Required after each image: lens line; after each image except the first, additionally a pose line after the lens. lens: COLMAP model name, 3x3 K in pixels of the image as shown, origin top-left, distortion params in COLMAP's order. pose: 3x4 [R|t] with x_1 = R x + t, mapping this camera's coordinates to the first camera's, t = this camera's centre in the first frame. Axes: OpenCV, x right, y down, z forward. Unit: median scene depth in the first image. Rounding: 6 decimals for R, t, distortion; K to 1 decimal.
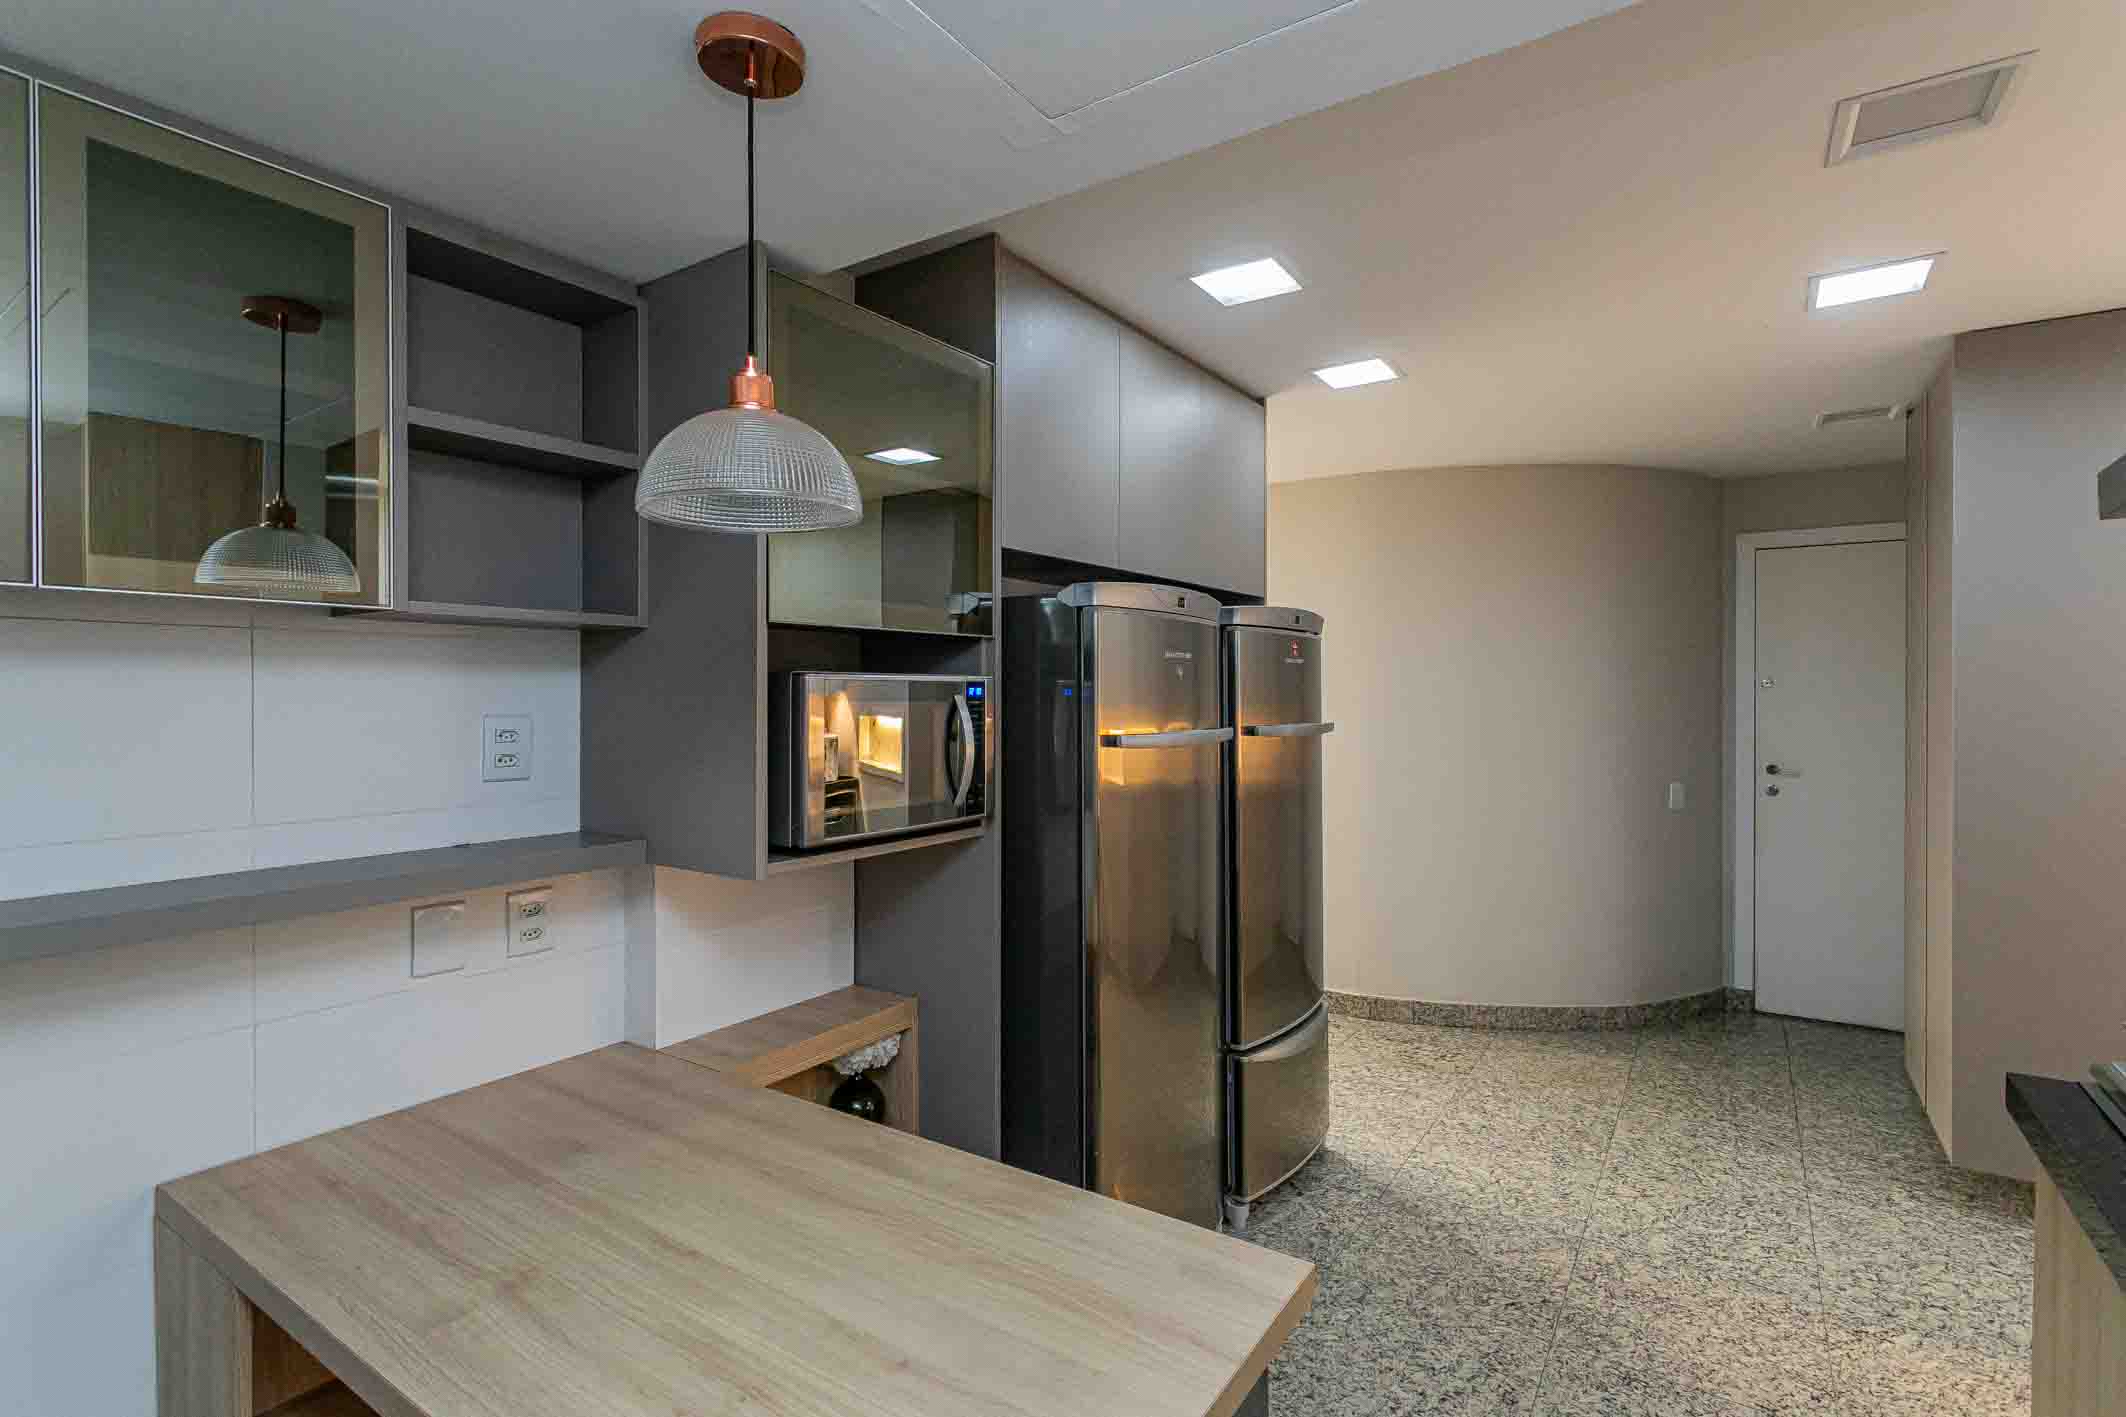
lens RADIAL K [[1001.6, 0, 1065.2], [0, 1001.6, 699.1], [0, 0, 1]] dist [0.002445, 0.000581]
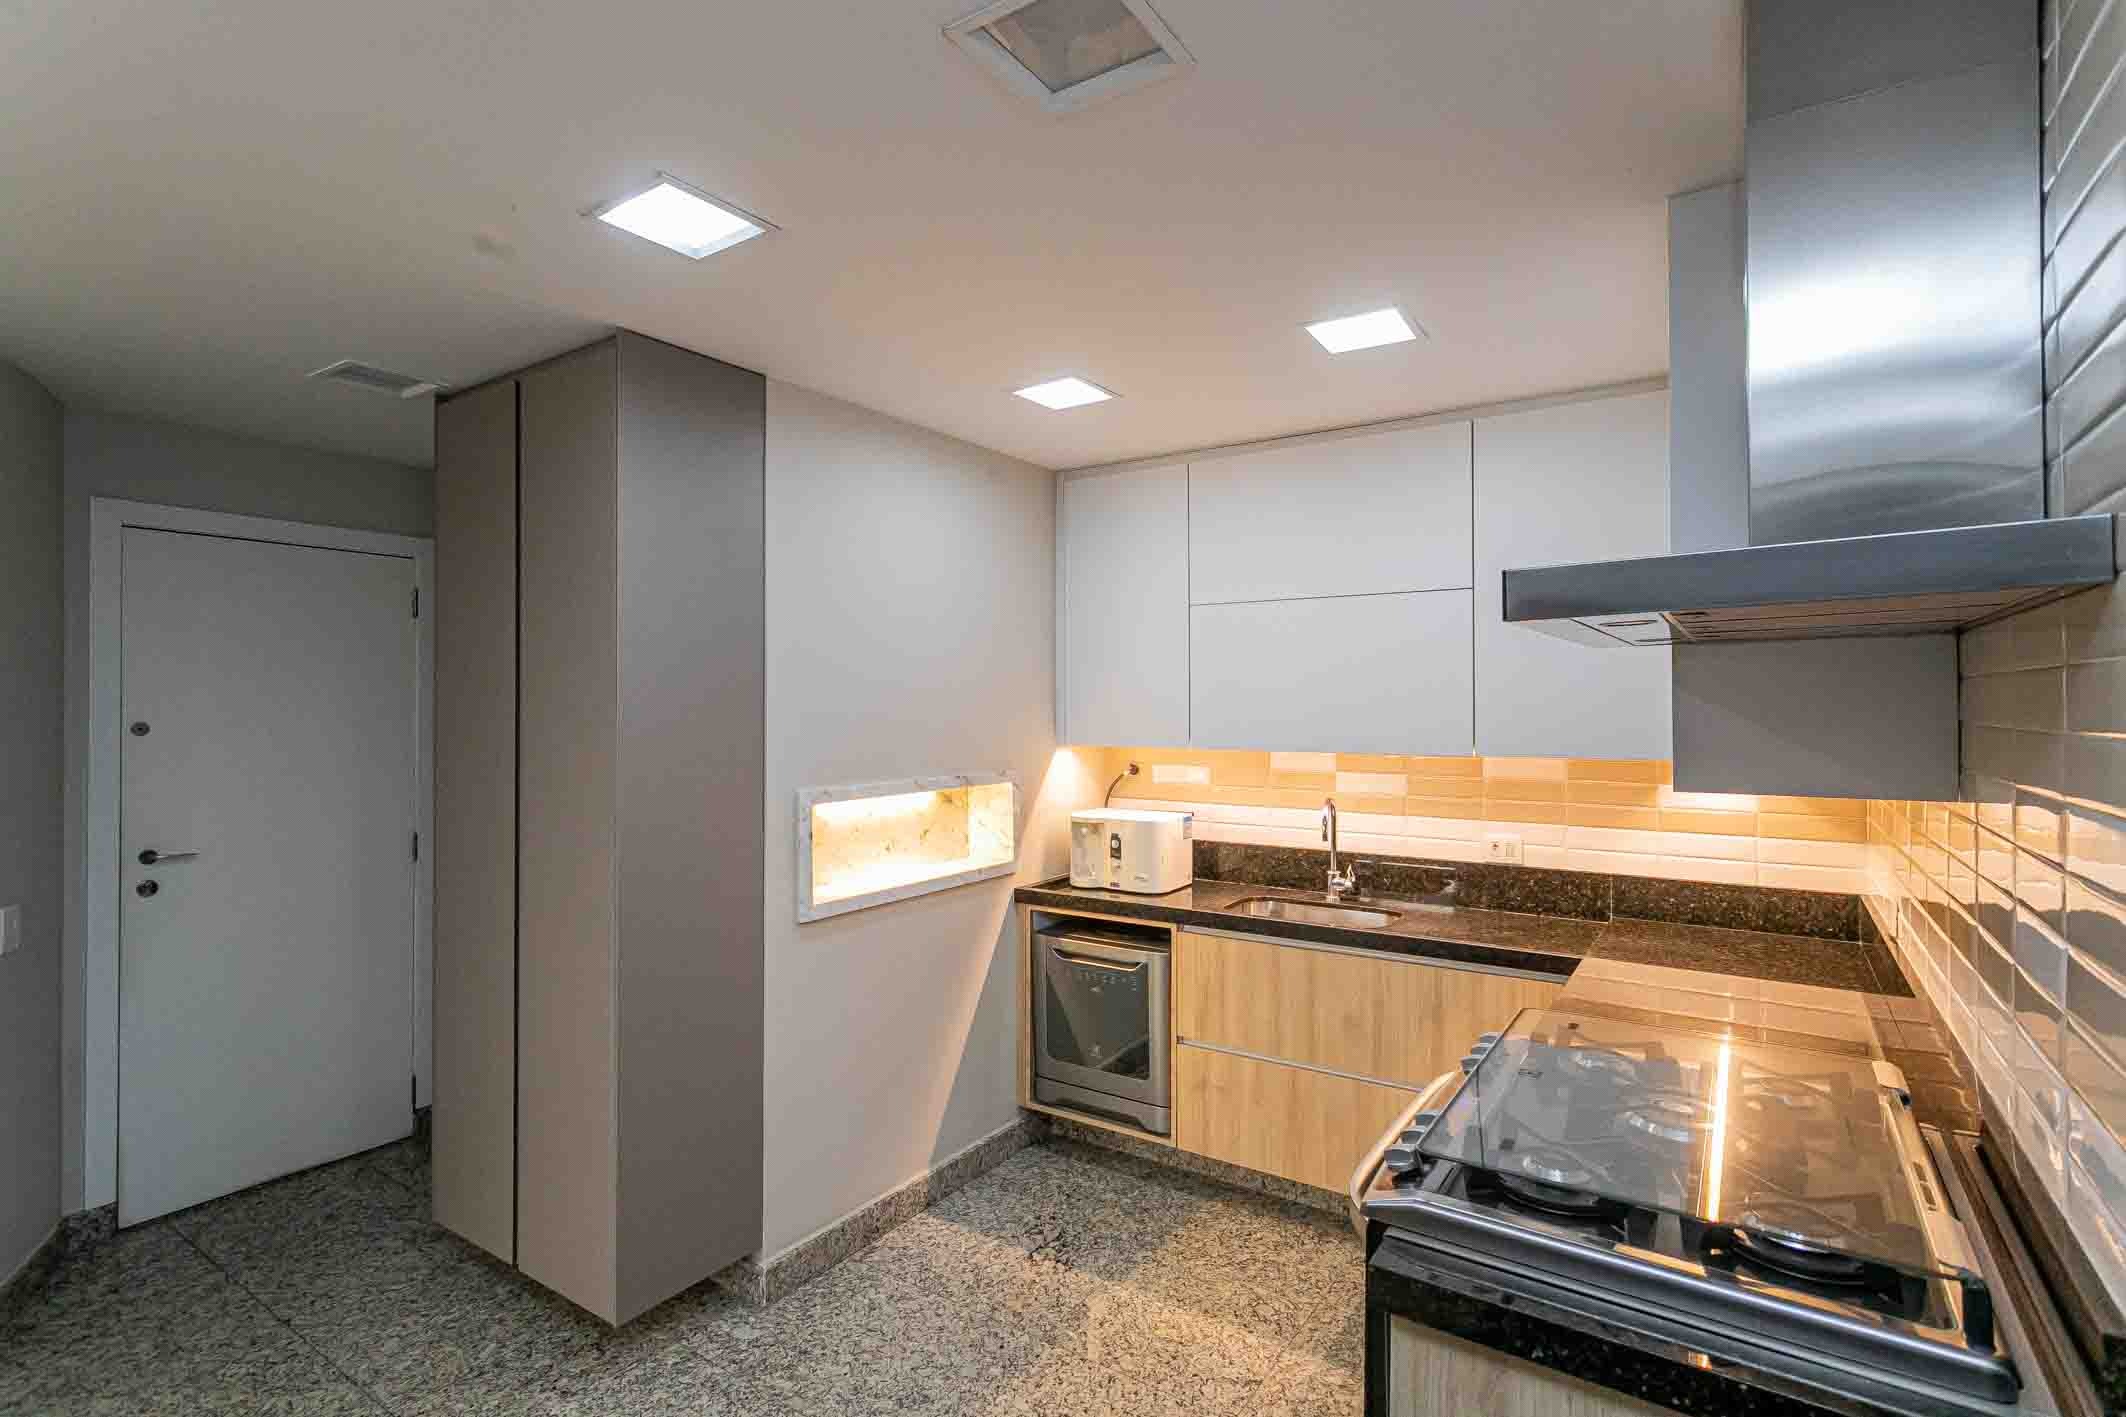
lens RADIAL K [[1001.6, 0, 1072.7], [0, 1001.6, 700.3], [0, 0, 1]] dist [0.002445, 0.000581]
pose [[0.000390, 0.007796, 0.999970, 0.031777], [0.002909, 0.999965, -0.007797, -0.027296], [-0.999996, 0.002912, 0.000367, 0.379940]]
